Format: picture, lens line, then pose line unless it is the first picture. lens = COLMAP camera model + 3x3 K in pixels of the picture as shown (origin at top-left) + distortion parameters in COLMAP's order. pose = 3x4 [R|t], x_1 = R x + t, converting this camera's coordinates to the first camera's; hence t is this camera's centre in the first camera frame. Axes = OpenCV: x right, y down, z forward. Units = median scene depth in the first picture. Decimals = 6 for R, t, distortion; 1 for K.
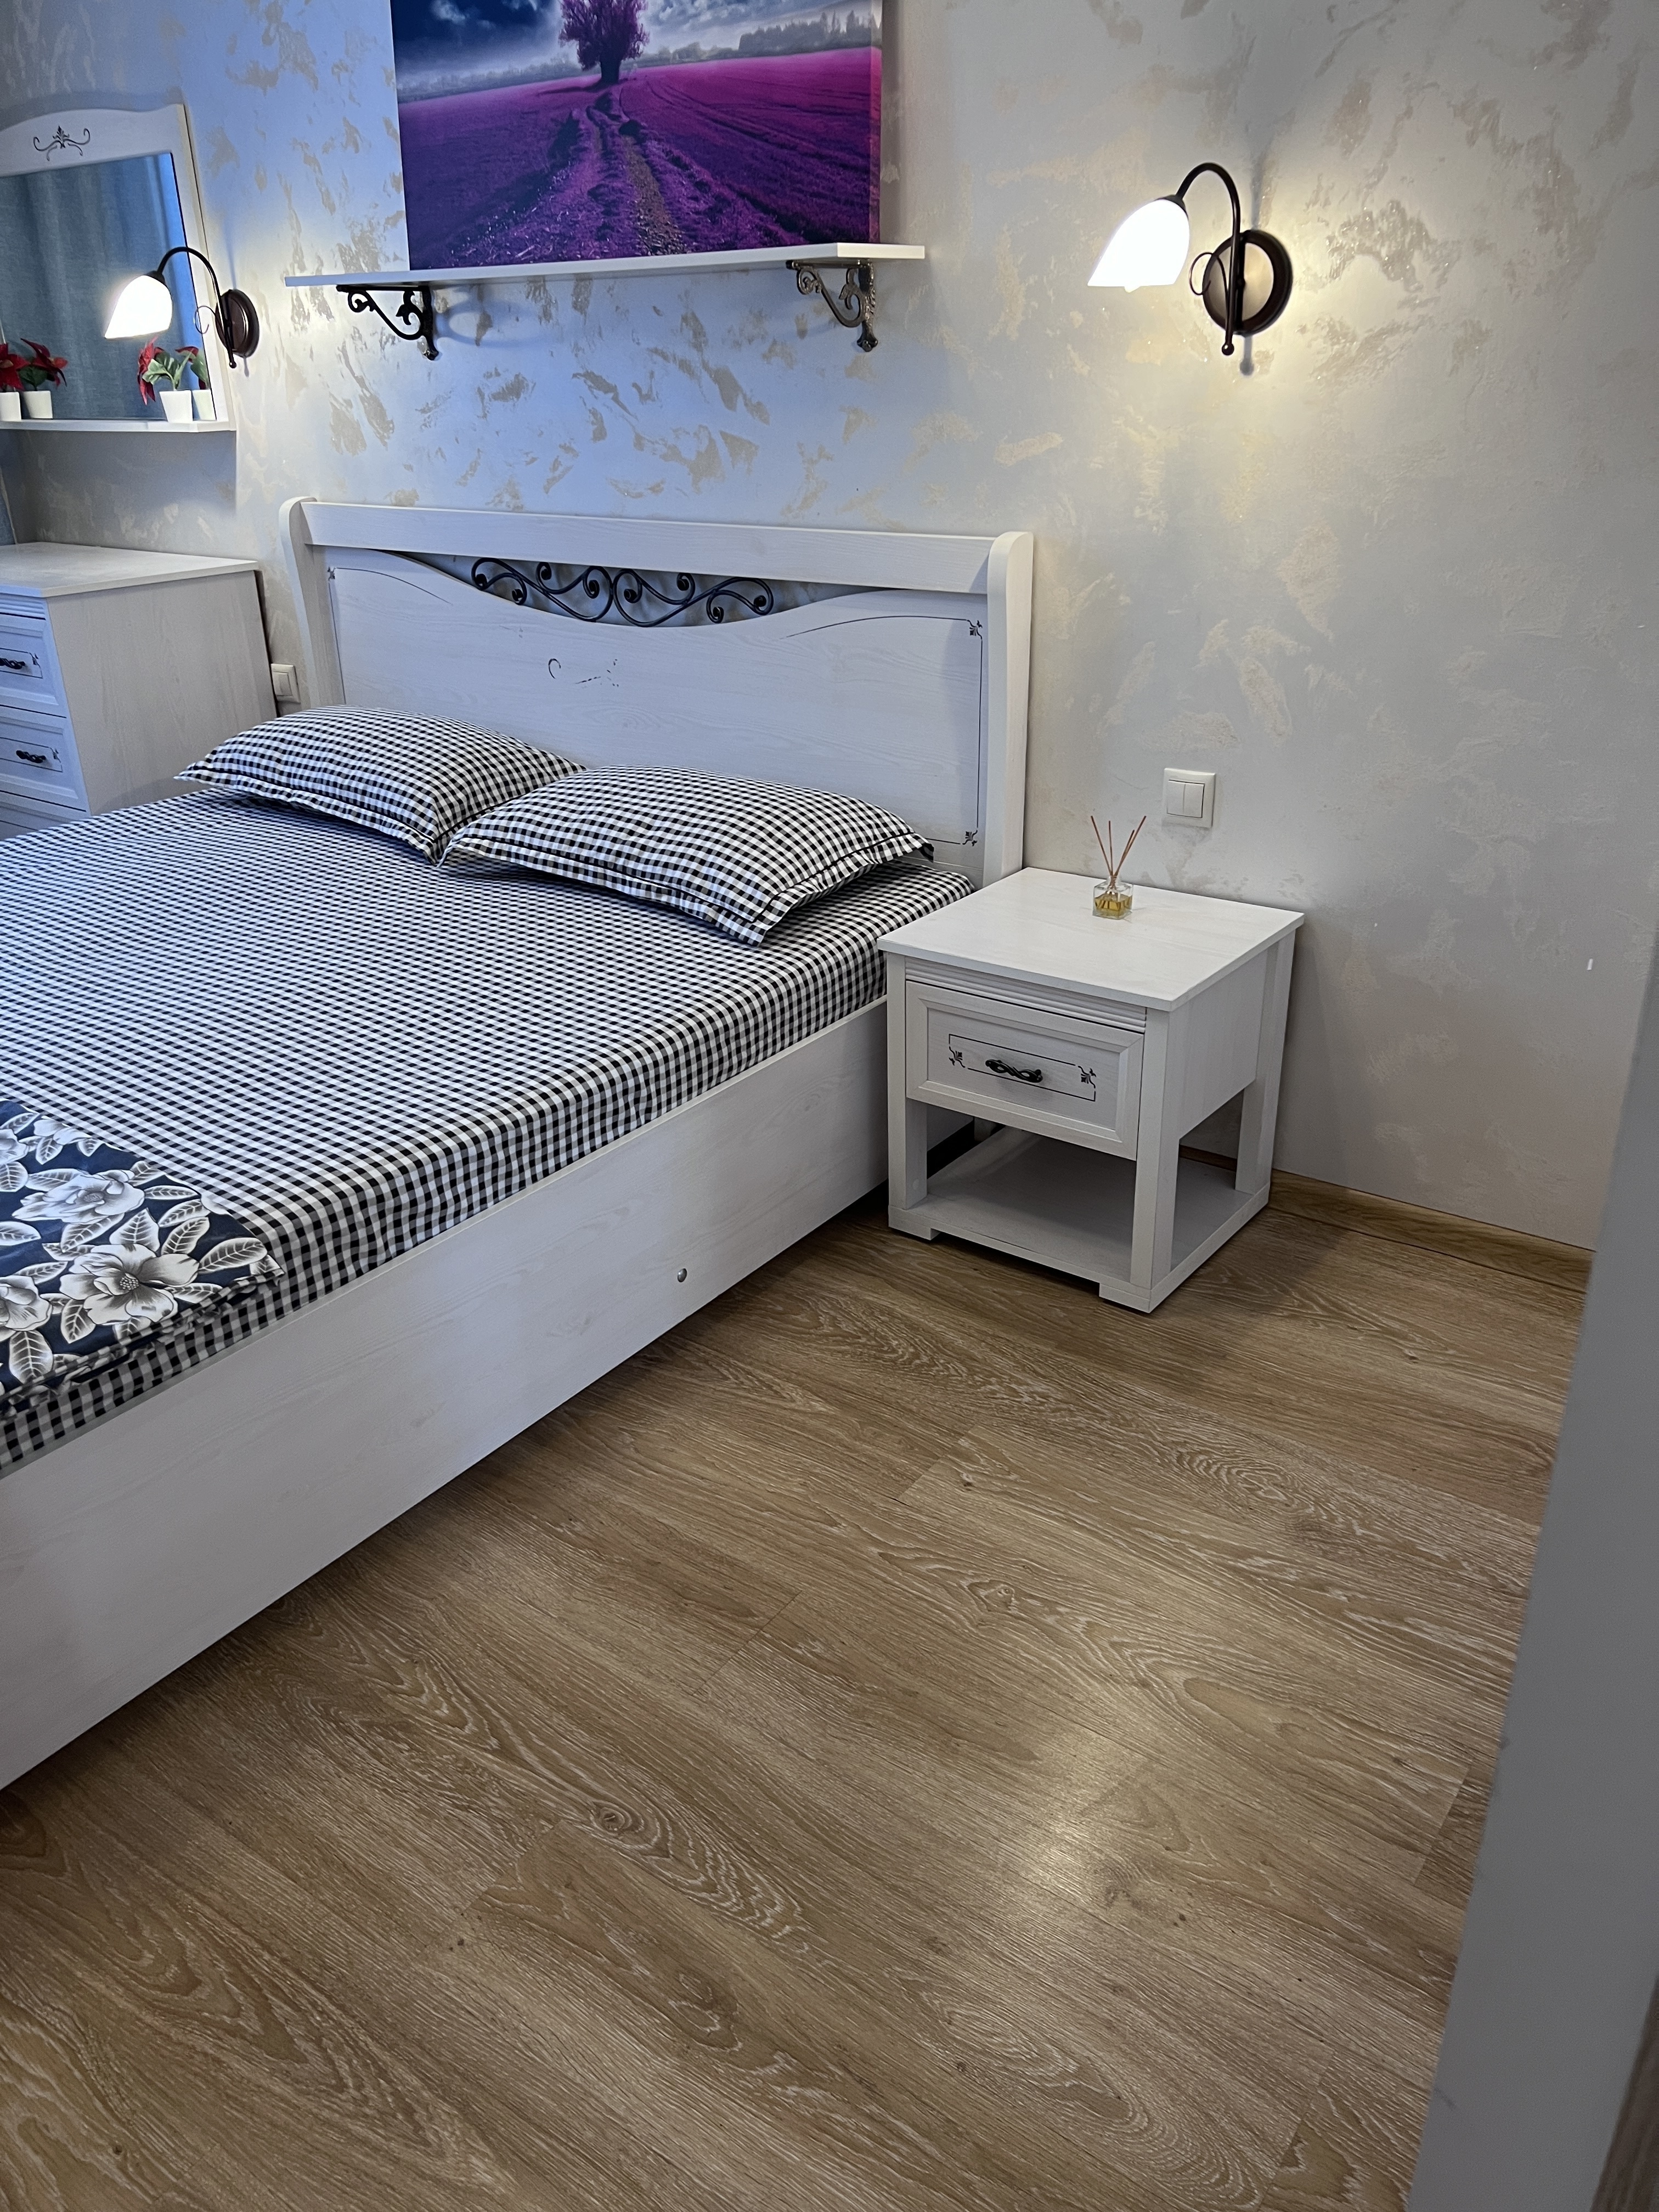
lens RADIAL K [[1664.9, 0, 819.3], [0, 1664.9, 1110.2], [0, 0, 1]] dist [0.046900, -0.054831]
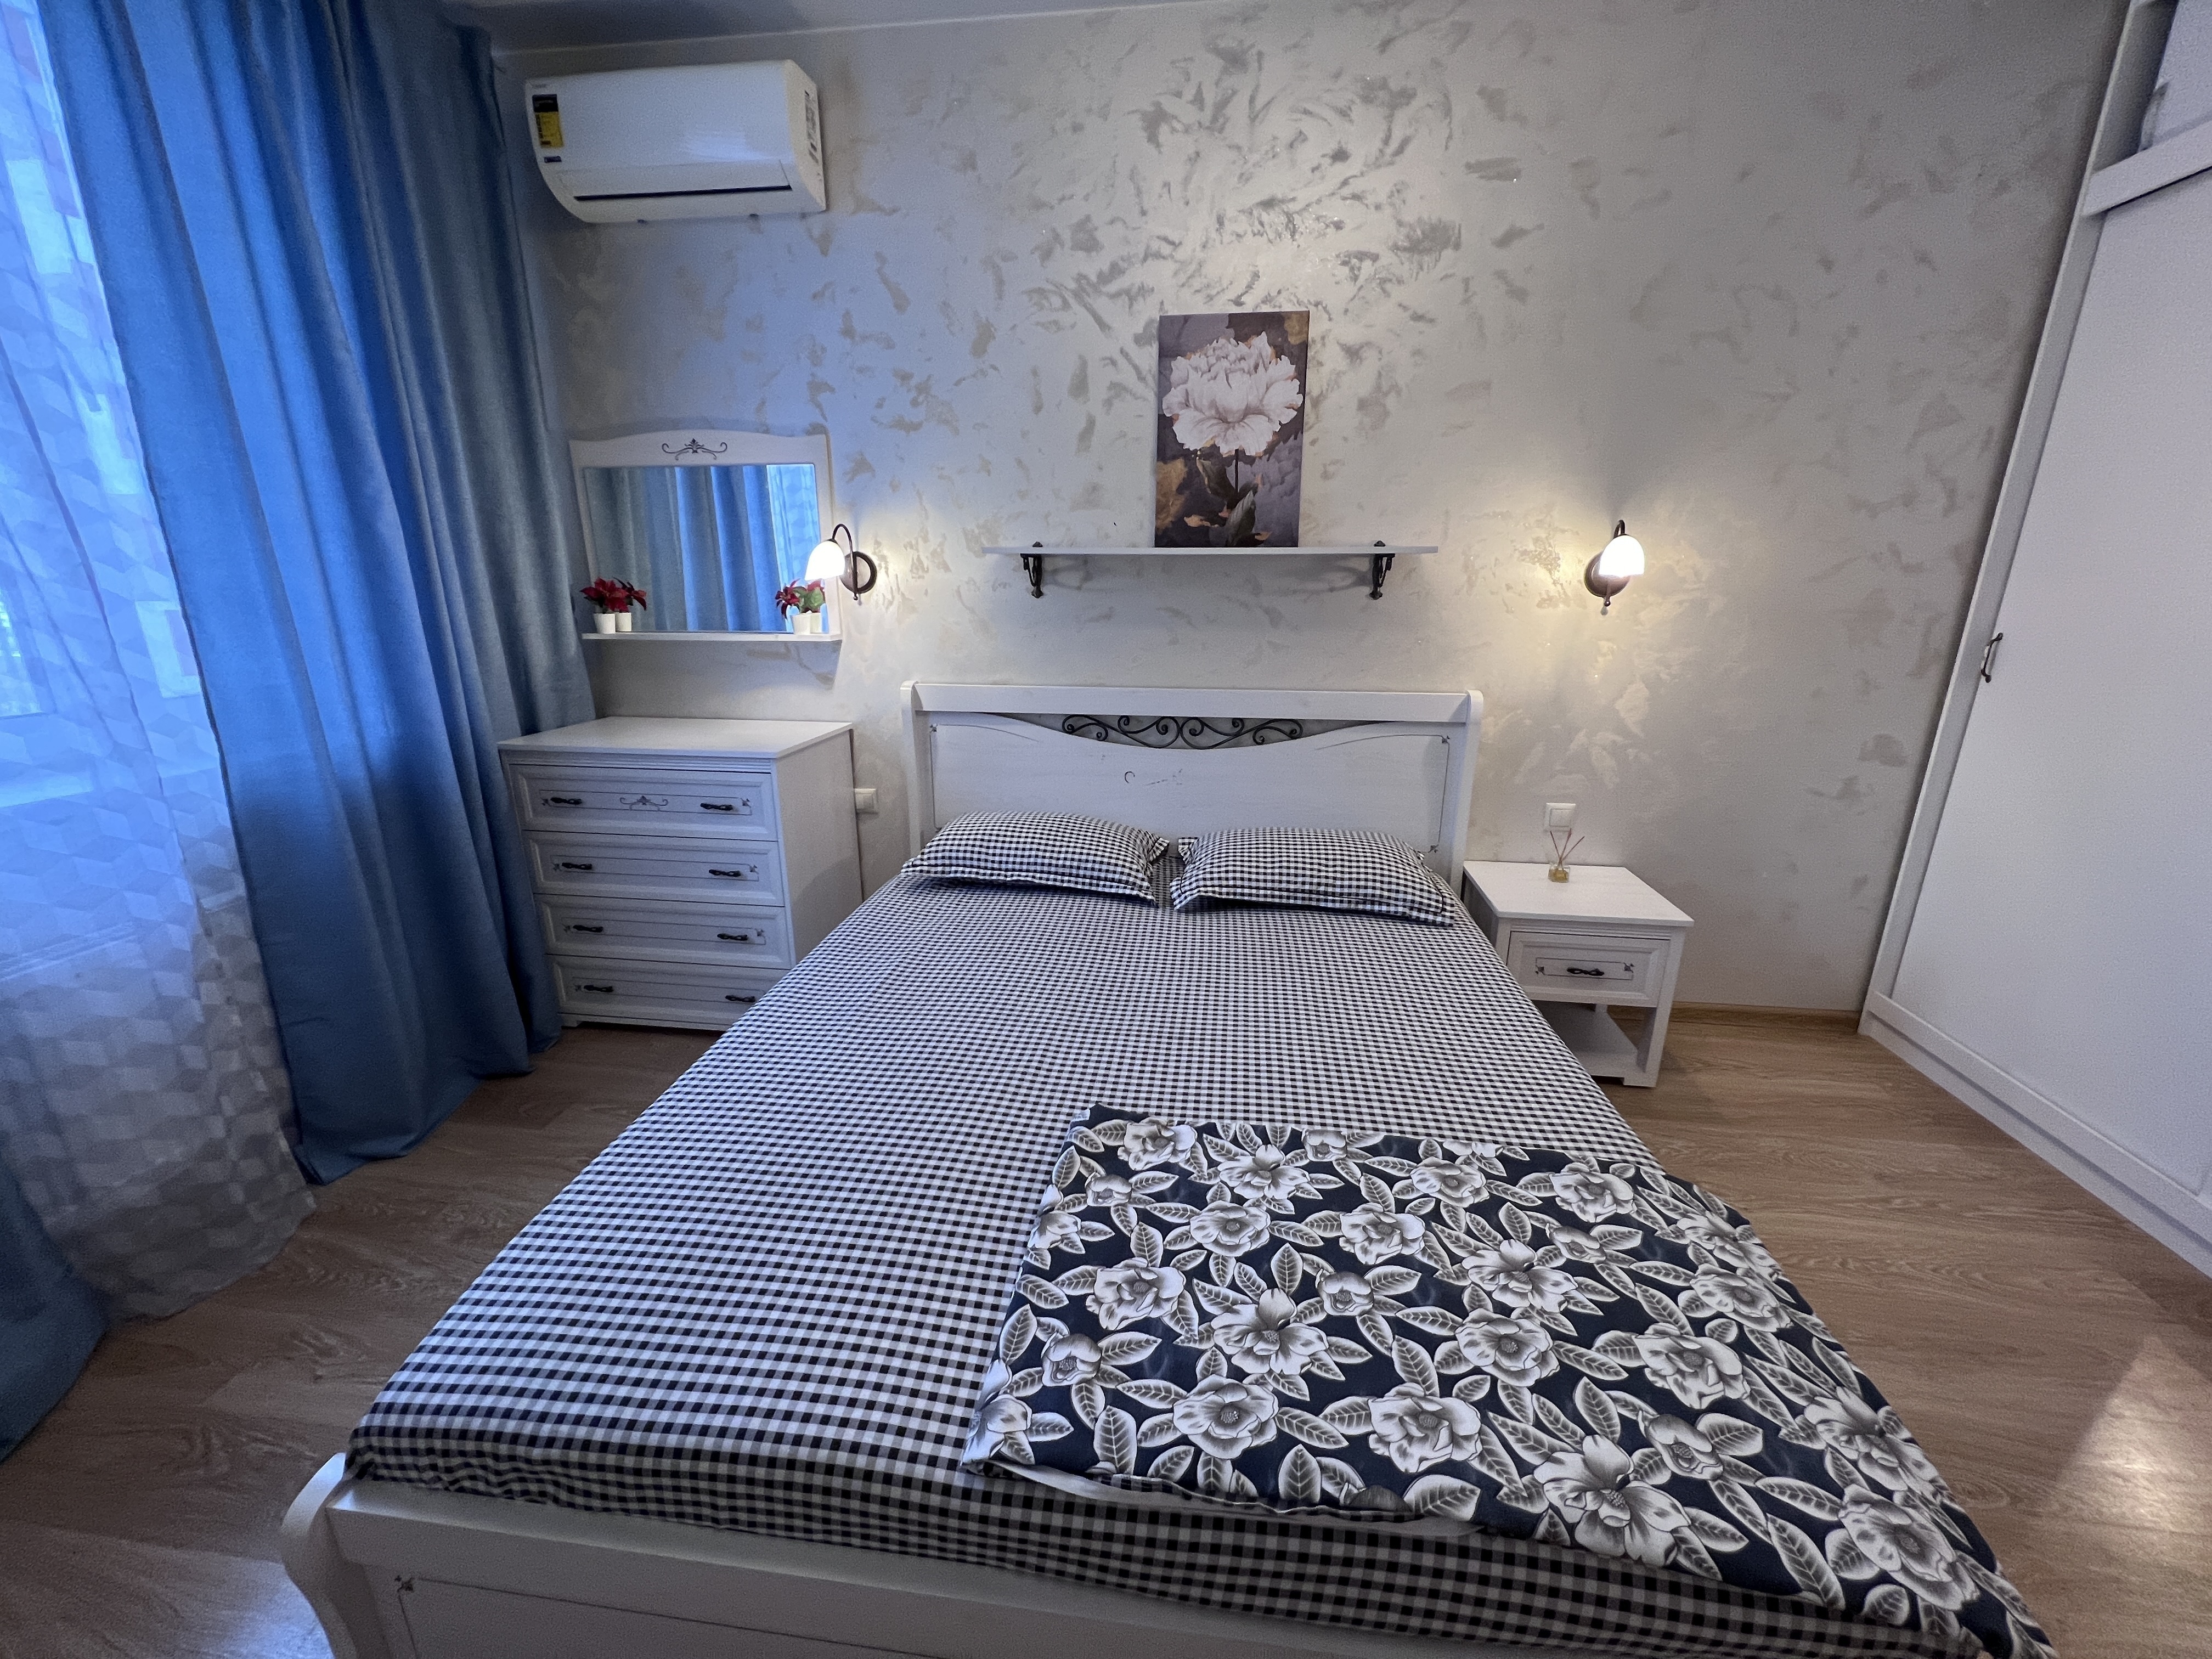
lens RADIAL K [[884.7, 0, 1109.3], [0, 884.7, 830.9], [0, 0, 1]] dist [-0.001634, 0.000218]
pose [[0.875712, -0.109297, 0.470301, -0.715825], [0.181110, 0.977279, -0.110114, -0.149092], [-0.447581, 0.181604, 0.875609, 0.323791]]
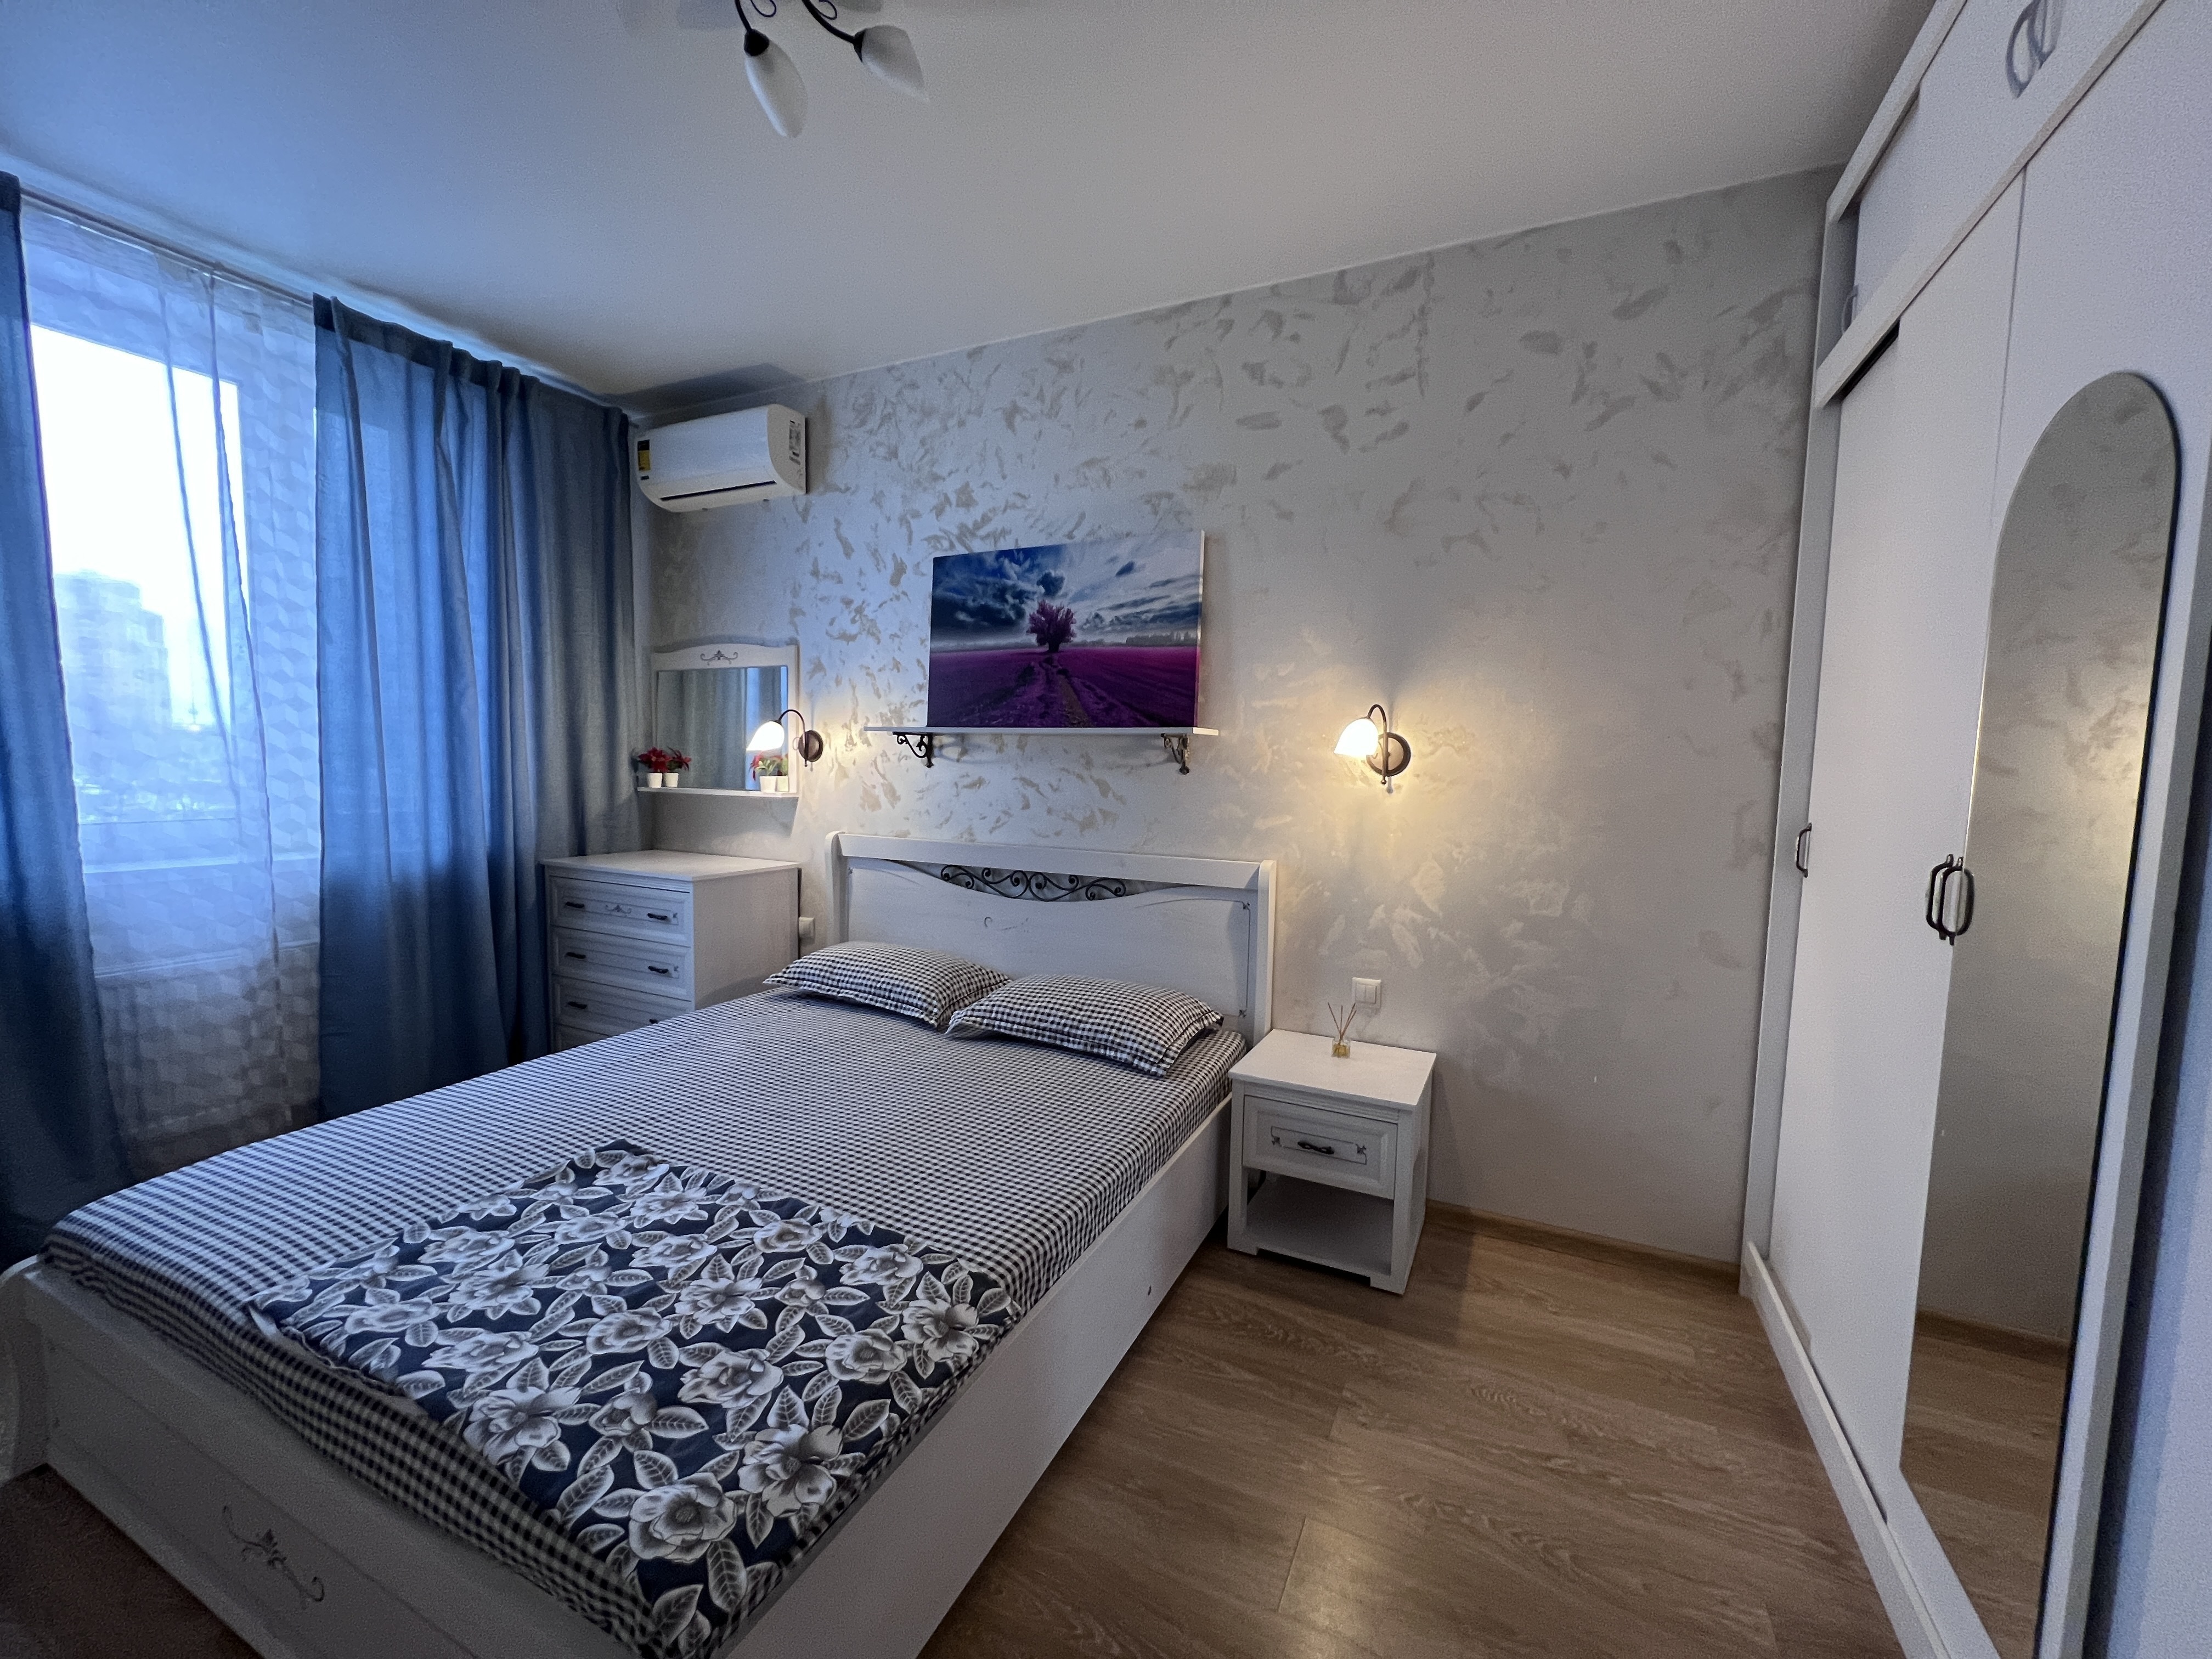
lens RADIAL K [[886.7, 0, 1109.1], [0, 886.7, 831.6], [0, 0, 1]] dist [-0.002314, 0.000697]
pose [[0.981591, 0.028707, 0.188825, -0.262501], [0.038289, 0.938993, -0.341798, -0.023547], [-0.187117, 0.342736, 0.920608, 0.051208]]
